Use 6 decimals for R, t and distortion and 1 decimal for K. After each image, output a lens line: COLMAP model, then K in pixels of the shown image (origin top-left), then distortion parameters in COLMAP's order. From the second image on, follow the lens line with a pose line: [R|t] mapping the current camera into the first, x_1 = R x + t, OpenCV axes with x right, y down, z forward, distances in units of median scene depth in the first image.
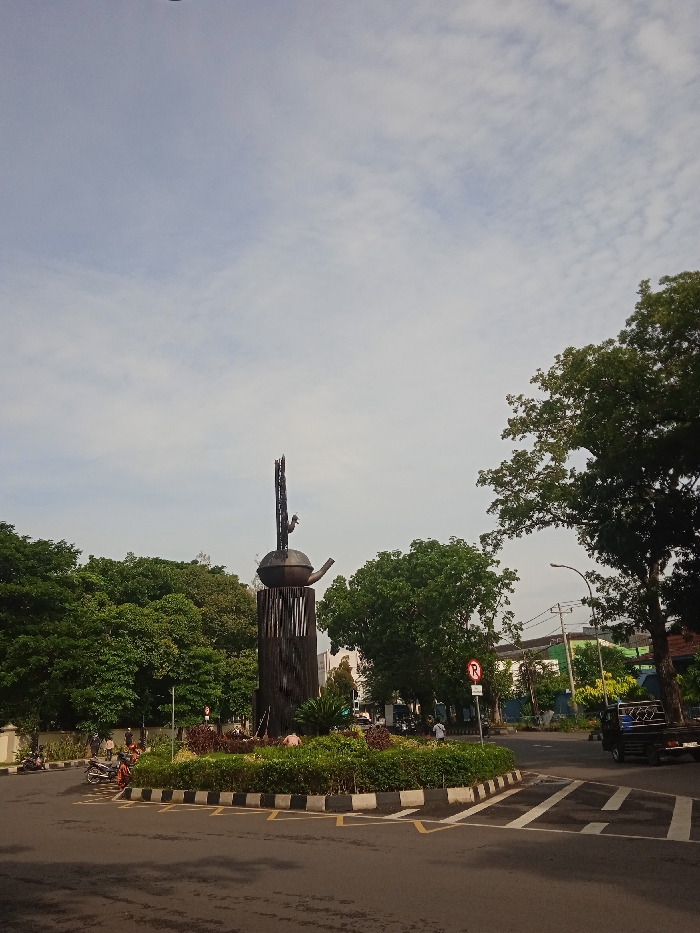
lens RADIAL K [[764.5, 0, 342.5], [0, 764.5, 470.2], [0, 0, 1]] dist [0.044055, -0.058541]
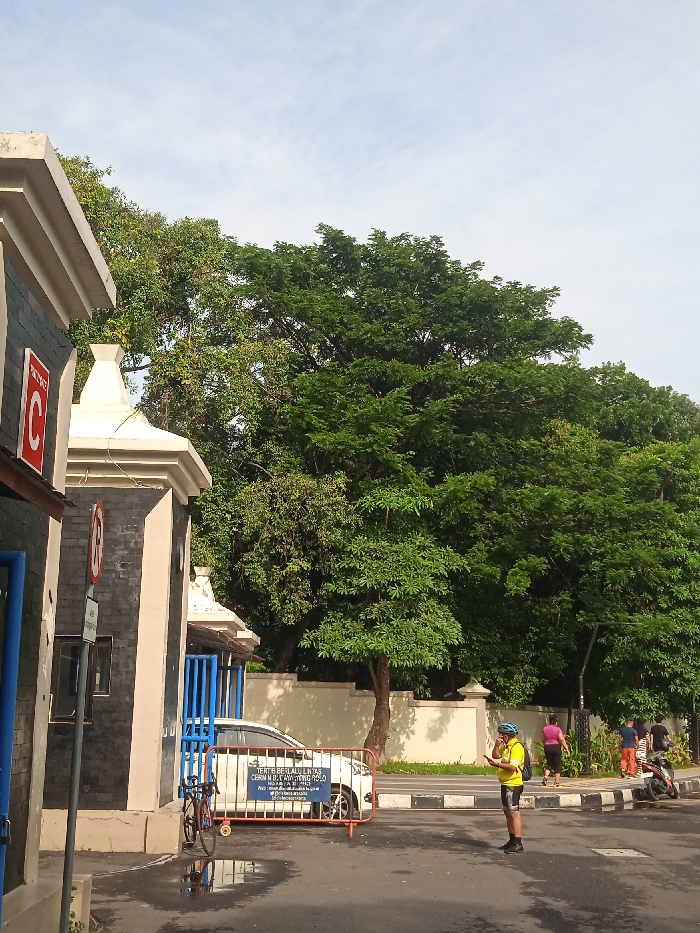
lens RADIAL K [[1211.2, 0, 351.2], [0, 1211.2, 456.6], [0, 0, 1]] dist [0.060488, -0.035064]
pose [[0.984818, 0.035406, -0.169941, -0.378379], [-0.016810, 0.993829, 0.109642, 0.119645], [0.172774, -0.105121, 0.979336, 0.302497]]
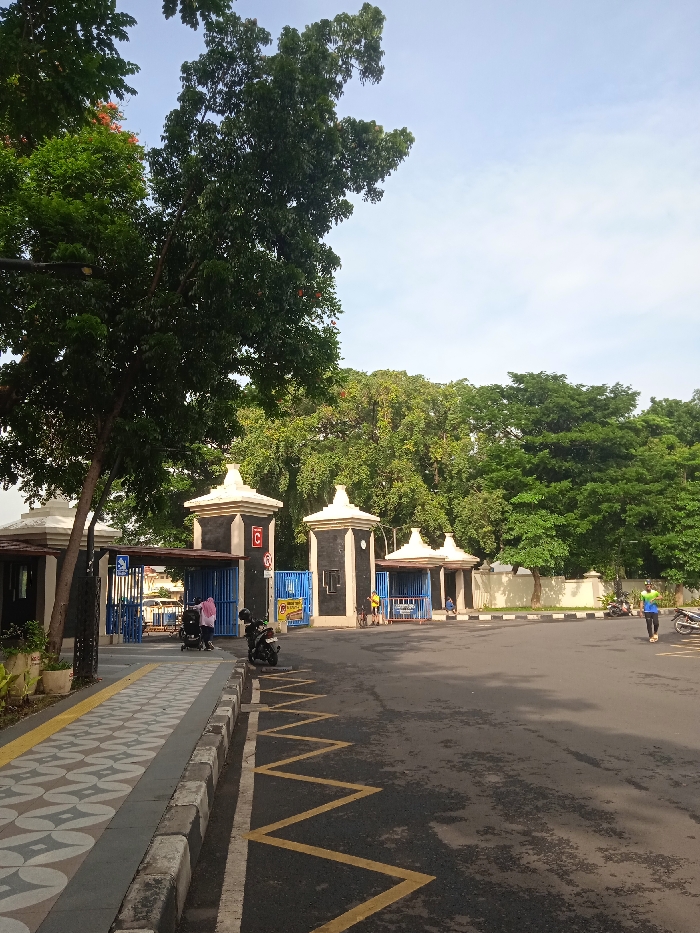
lens RADIAL K [[764.5, 0, 342.5], [0, 764.5, 470.2], [0, 0, 1]] dist [0.044055, -0.058541]
pose [[0.755365, -0.071731, -0.651366, -0.018857], [0.188255, 0.975845, 0.110848, 0.031070], [0.627681, -0.206353, 0.750623, 0.077044]]
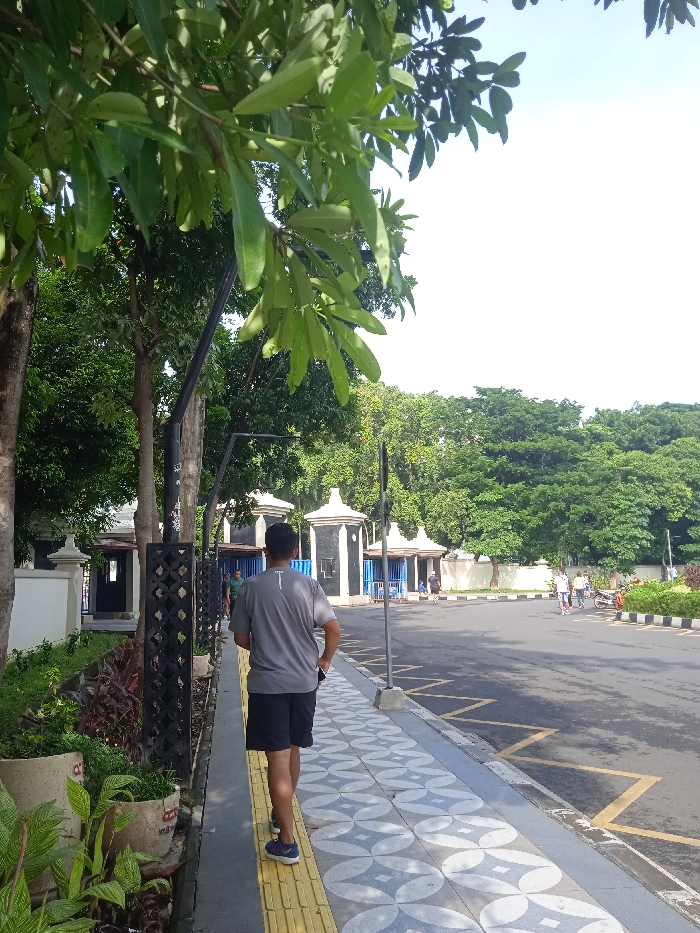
lens RADIAL K [[764.5, 0, 342.5], [0, 764.5, 470.2], [0, 0, 1]] dist [0.044055, -0.058541]
pose [[0.786585, -0.051049, -0.615368, 0.053443], [0.172974, 0.974893, 0.140227, -0.017231], [0.592759, -0.216743, 0.775667, -0.053510]]
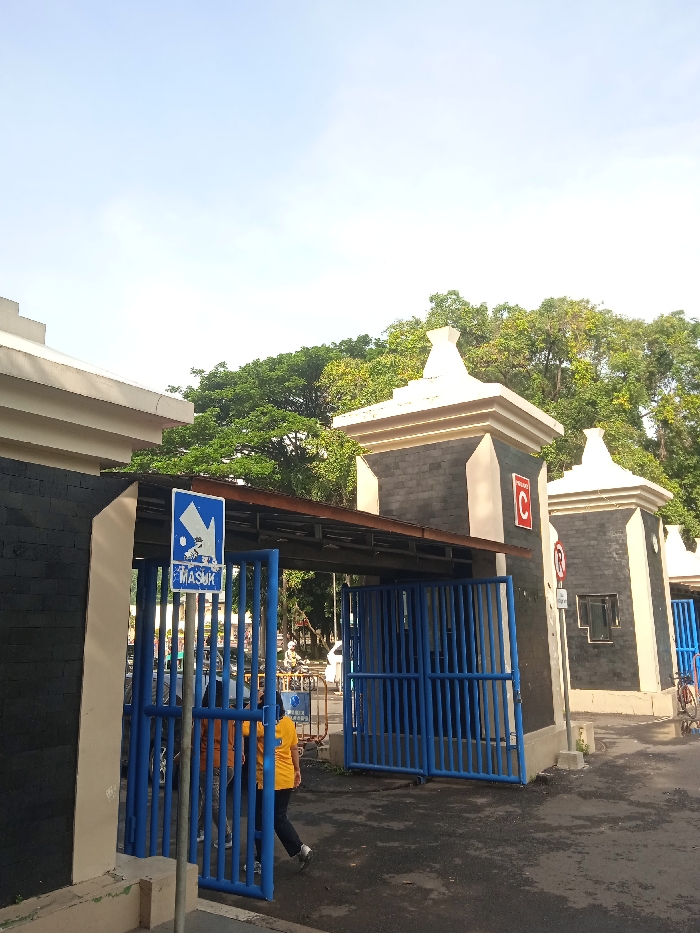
lens RADIAL K [[764.5, 0, 342.5], [0, 764.5, 470.2], [0, 0, 1]] dist [0.044055, -0.058541]
pose [[0.714476, -0.096778, -0.692935, -0.332007], [0.193799, 0.979011, 0.063091, 0.099322], [0.672284, -0.179367, 0.718235, 0.266698]]
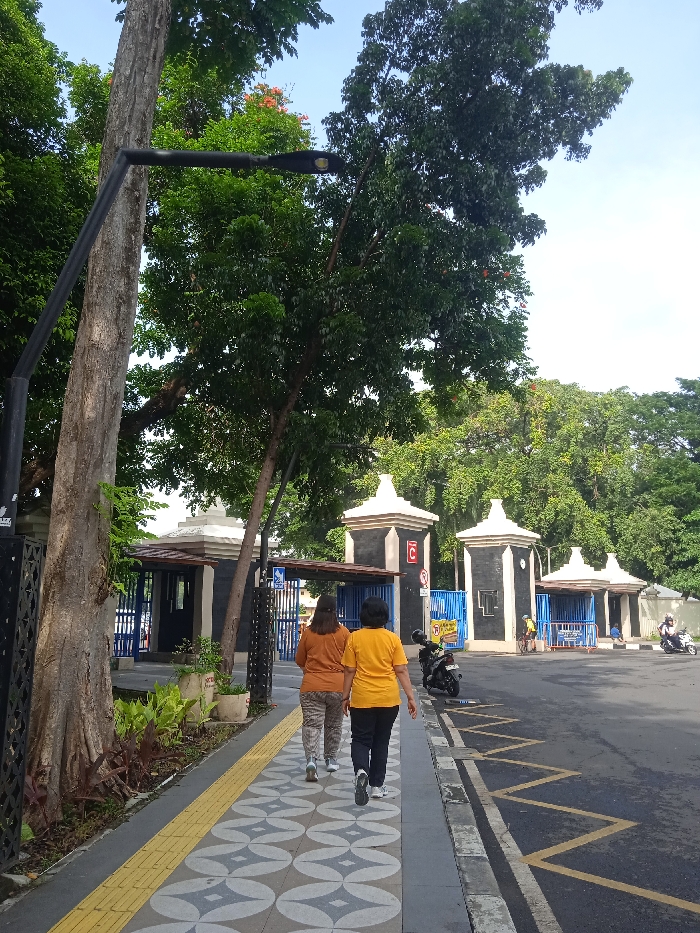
lens RADIAL K [[764.5, 0, 342.5], [0, 764.5, 470.2], [0, 0, 1]] dist [0.044055, -0.058541]
pose [[0.635499, -0.087329, -0.767147, -0.059121], [0.199760, 0.978350, 0.054108, 0.036387], [0.745813, -0.187631, 0.639185, 0.087746]]
